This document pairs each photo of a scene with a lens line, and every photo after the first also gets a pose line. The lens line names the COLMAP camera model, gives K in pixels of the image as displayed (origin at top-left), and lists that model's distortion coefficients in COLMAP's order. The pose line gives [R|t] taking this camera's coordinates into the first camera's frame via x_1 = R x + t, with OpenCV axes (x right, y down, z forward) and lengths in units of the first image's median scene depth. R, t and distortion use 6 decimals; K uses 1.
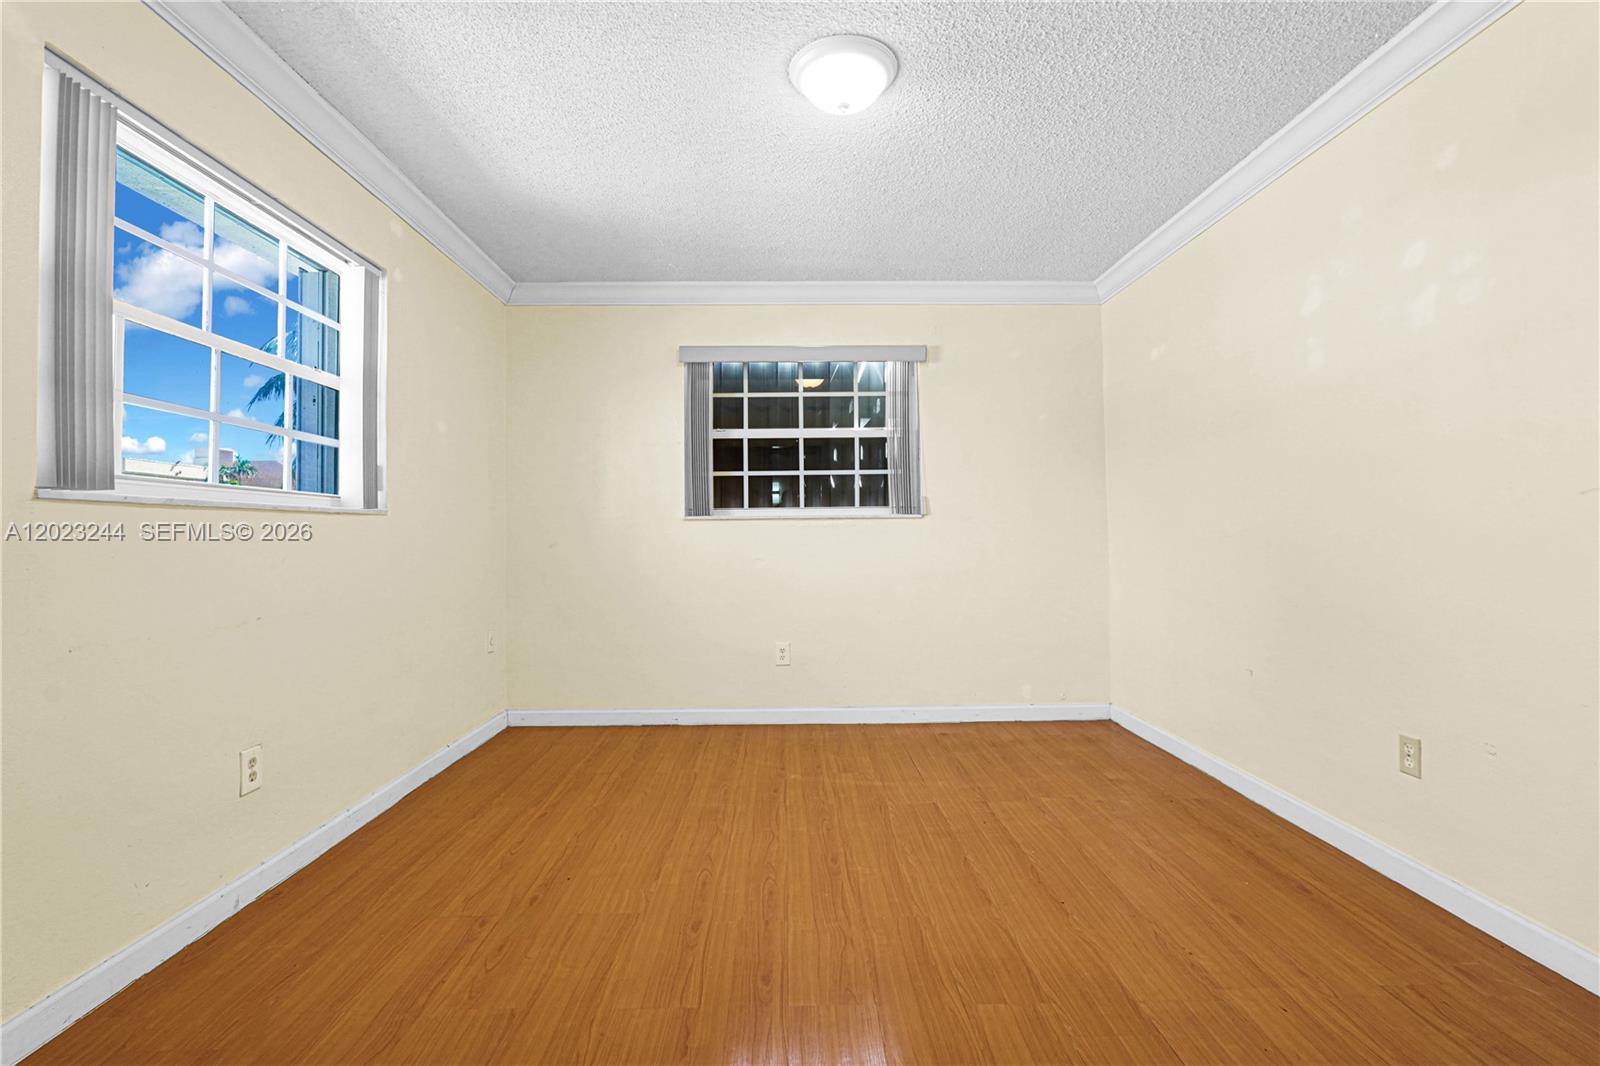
lens RADIAL K [[729.2, 0, 799.8], [0, 729.2, 530.4], [0, 0, 1]] dist [-0.004972, 0.002192]
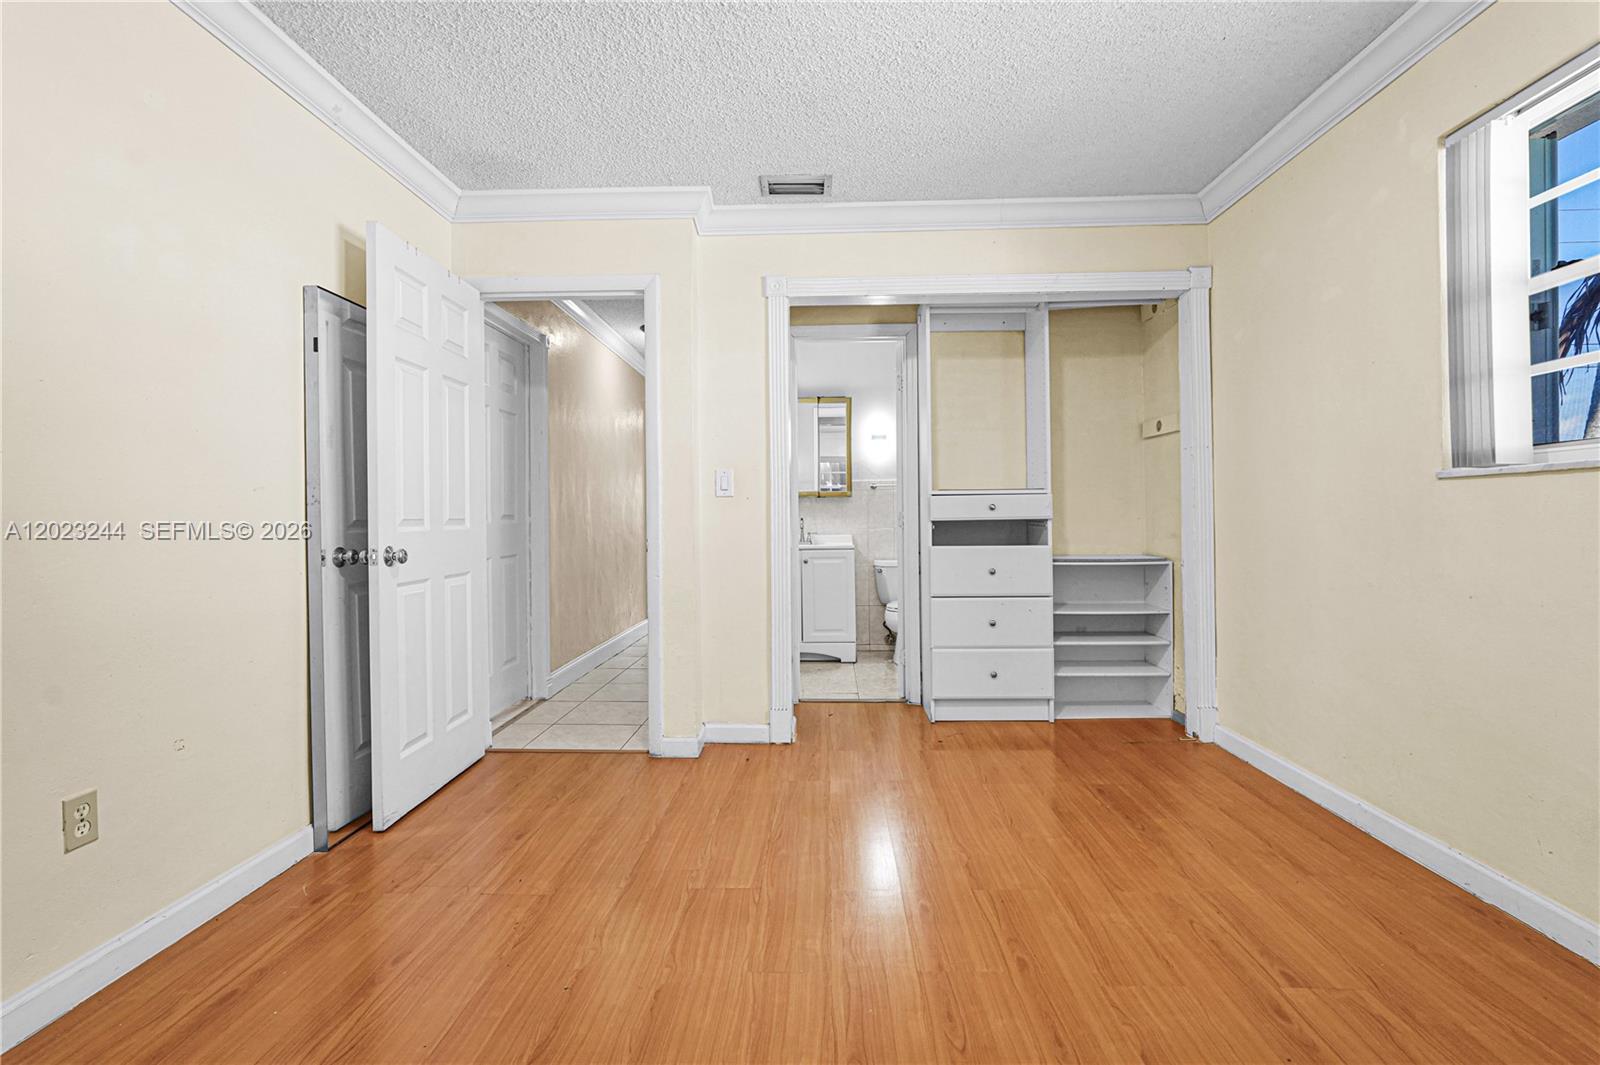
lens RADIAL K [[729.2, 0, 799.7], [0, 729.2, 523.9], [0, 0, 1]] dist [-0.004972, 0.002192]
pose [[-0.998378, 0.015167, 0.054884, 0.065563], [0.014992, 0.999881, -0.003594, 0.021666], [-0.054932, -0.002765, -0.998486, 1.875303]]
